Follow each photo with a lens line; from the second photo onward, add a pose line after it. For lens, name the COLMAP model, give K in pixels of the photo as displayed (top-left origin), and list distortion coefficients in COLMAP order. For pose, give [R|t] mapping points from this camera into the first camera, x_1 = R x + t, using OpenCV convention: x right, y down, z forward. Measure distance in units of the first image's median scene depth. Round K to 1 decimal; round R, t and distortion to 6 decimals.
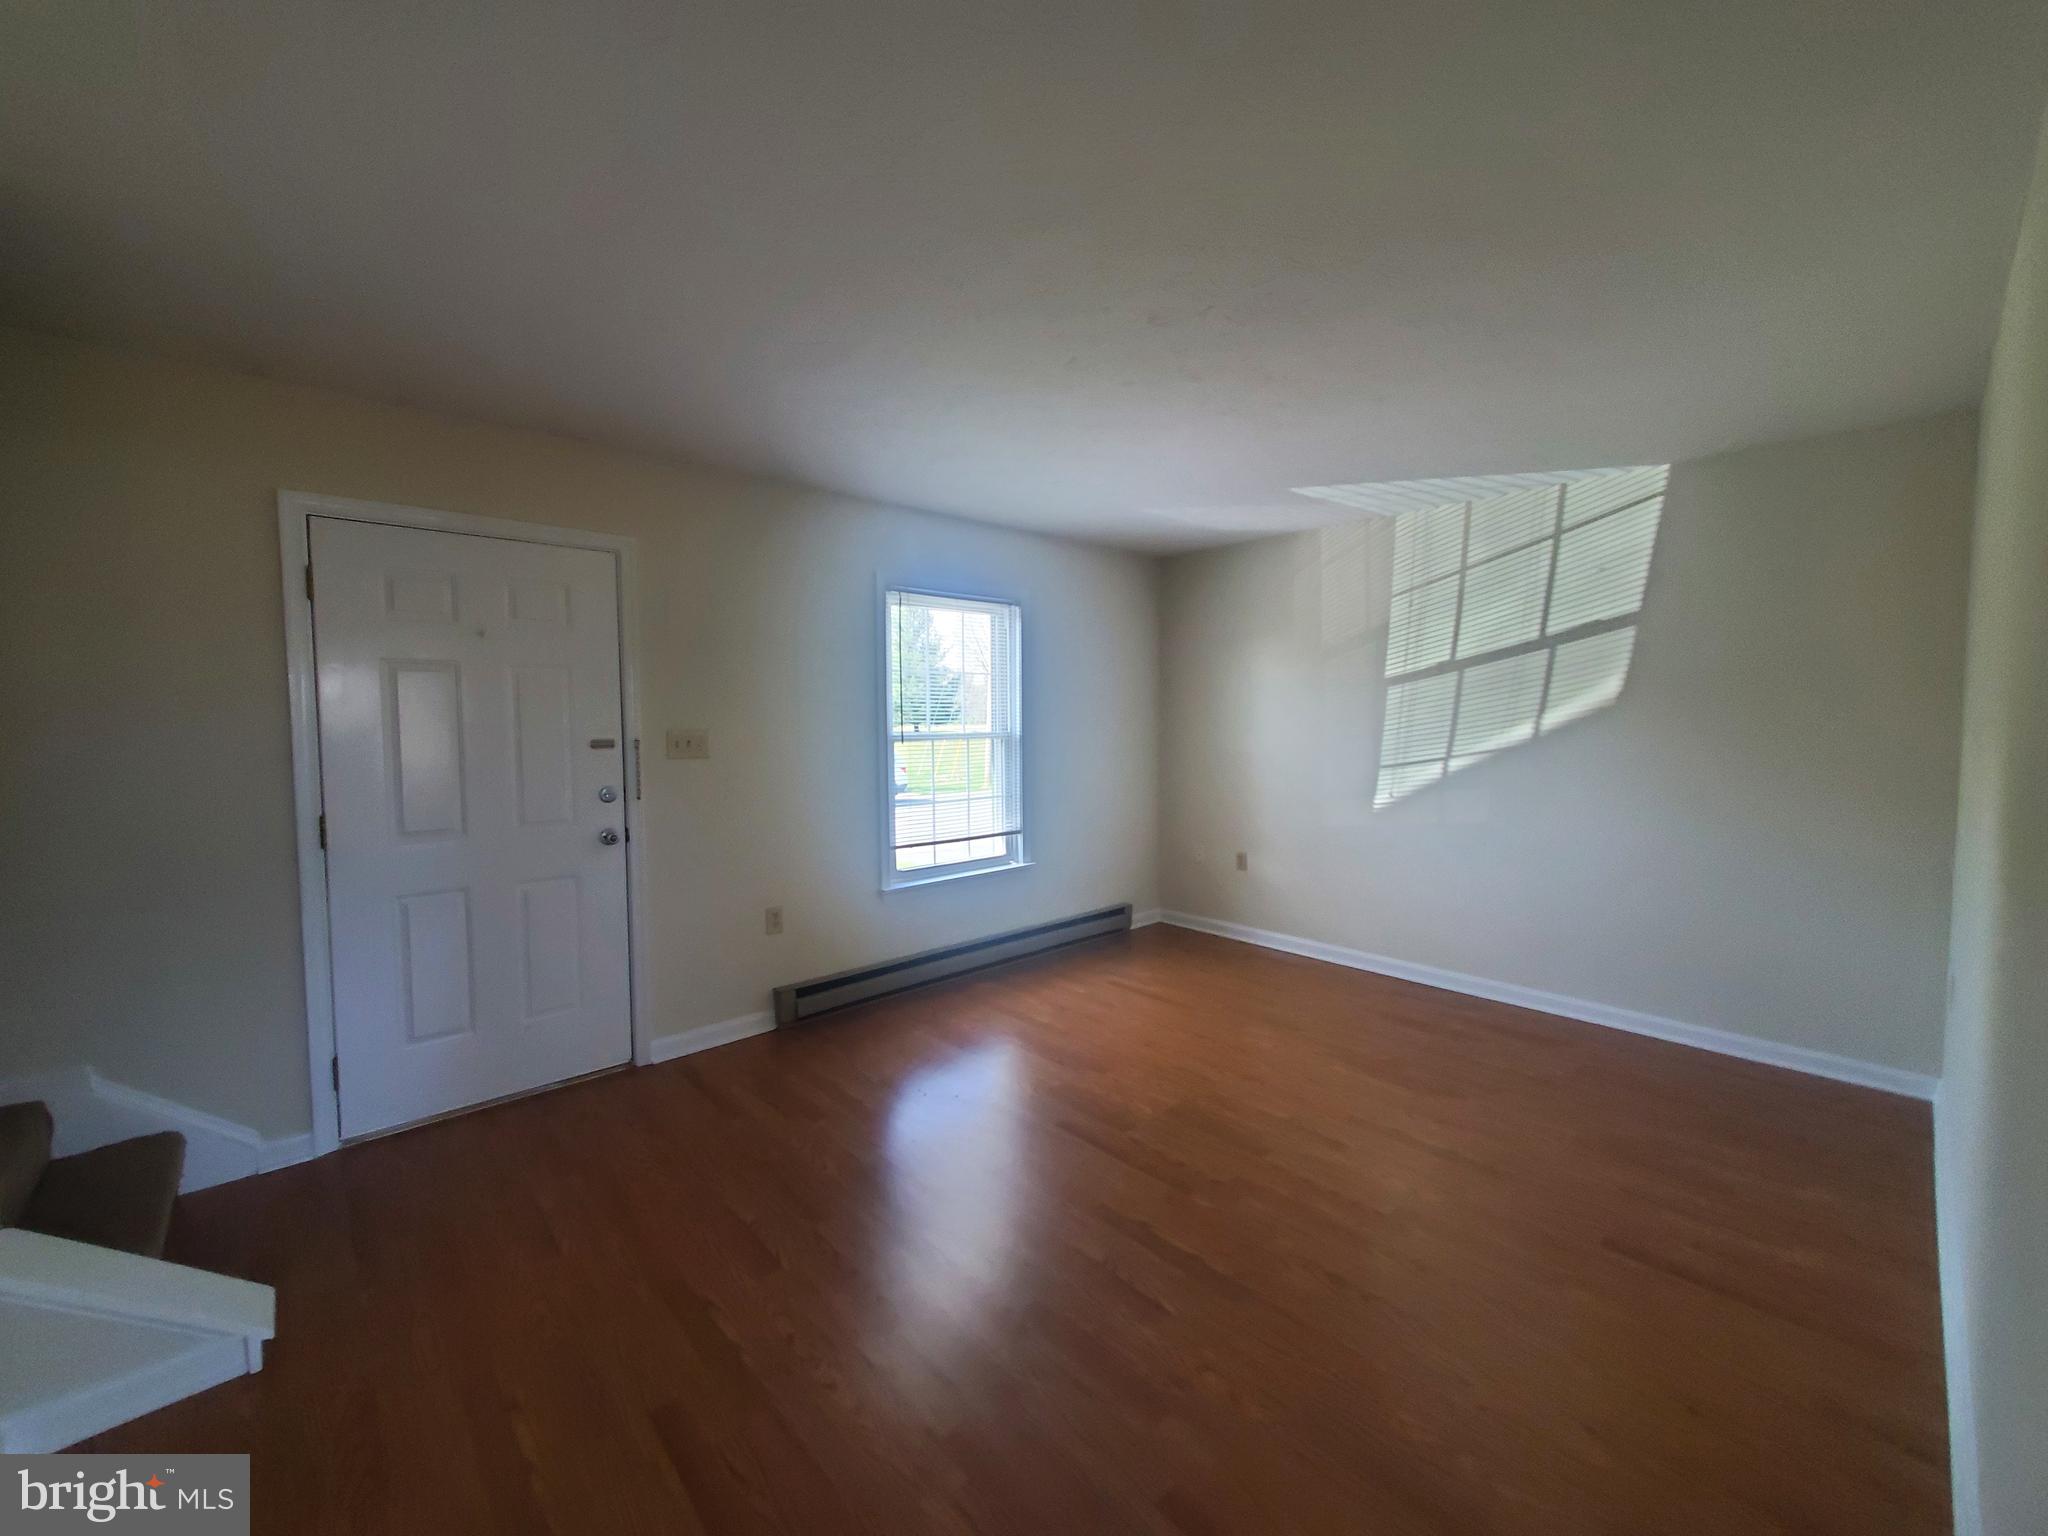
lens RADIAL K [[805.5, 0, 1015.0], [0, 805.5, 758.1], [0, 0, 1]] dist [0.000283, -0.000200]
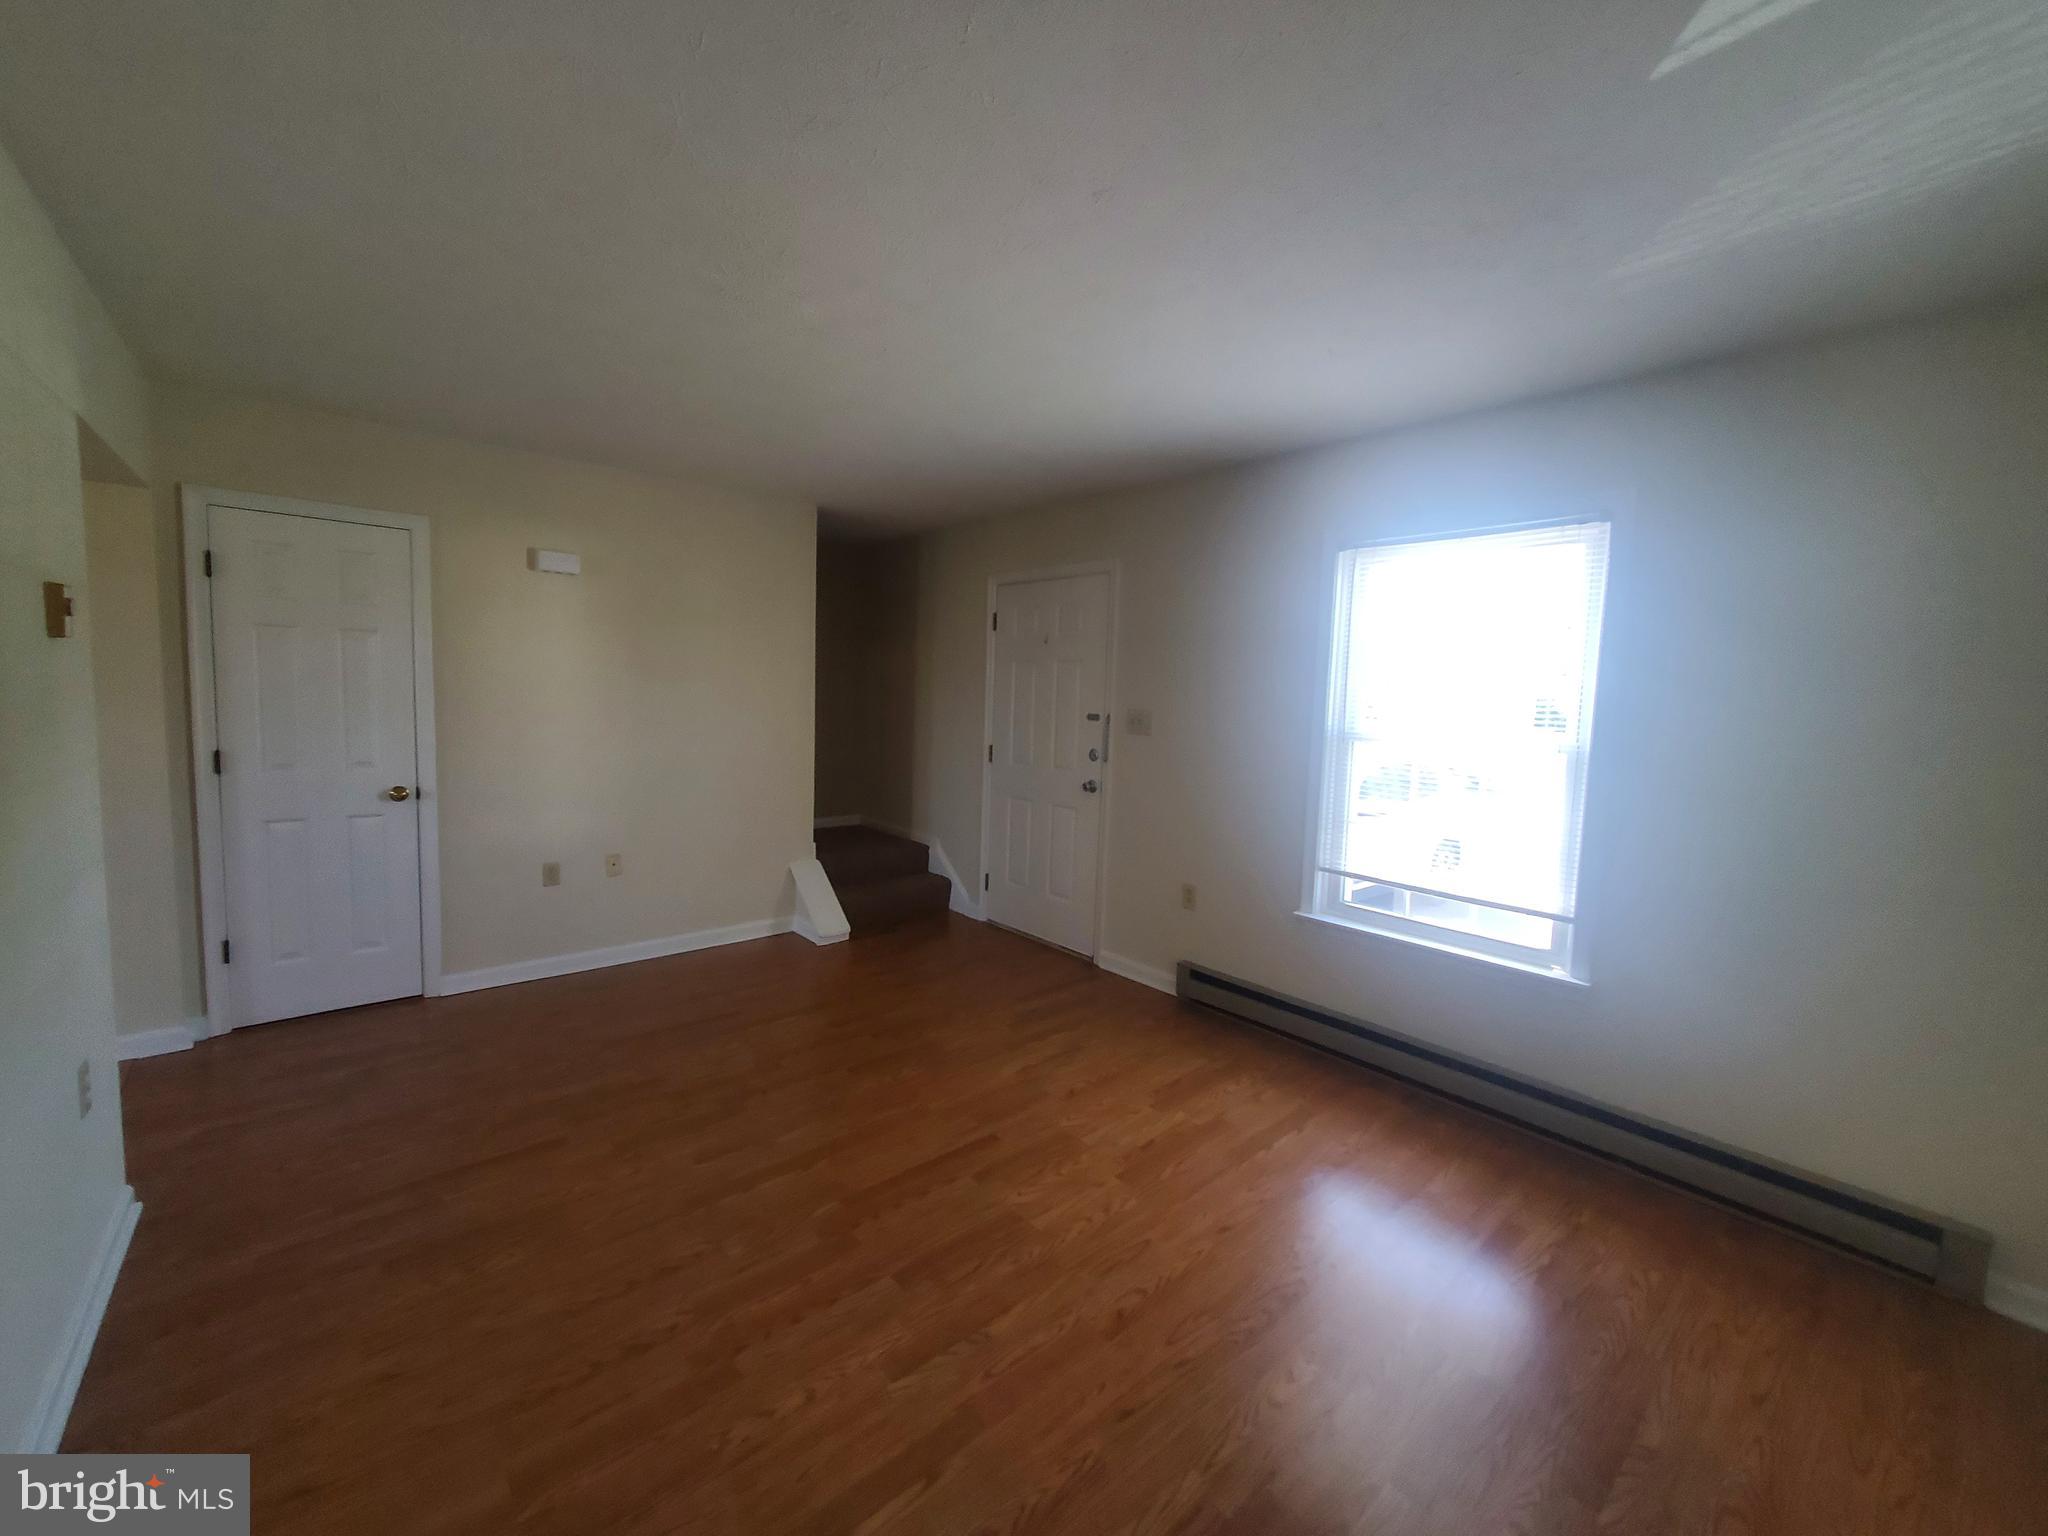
lens RADIAL K [[805.5, 0, 1015.0], [0, 805.5, 758.1], [0, 0, 1]] dist [0.000283, -0.000200]
pose [[-0.021384, 0.088908, -0.995810, 0.825687], [-0.086799, 0.992112, 0.090442, -0.058201], [0.995996, 0.088369, -0.013498, 0.873117]]
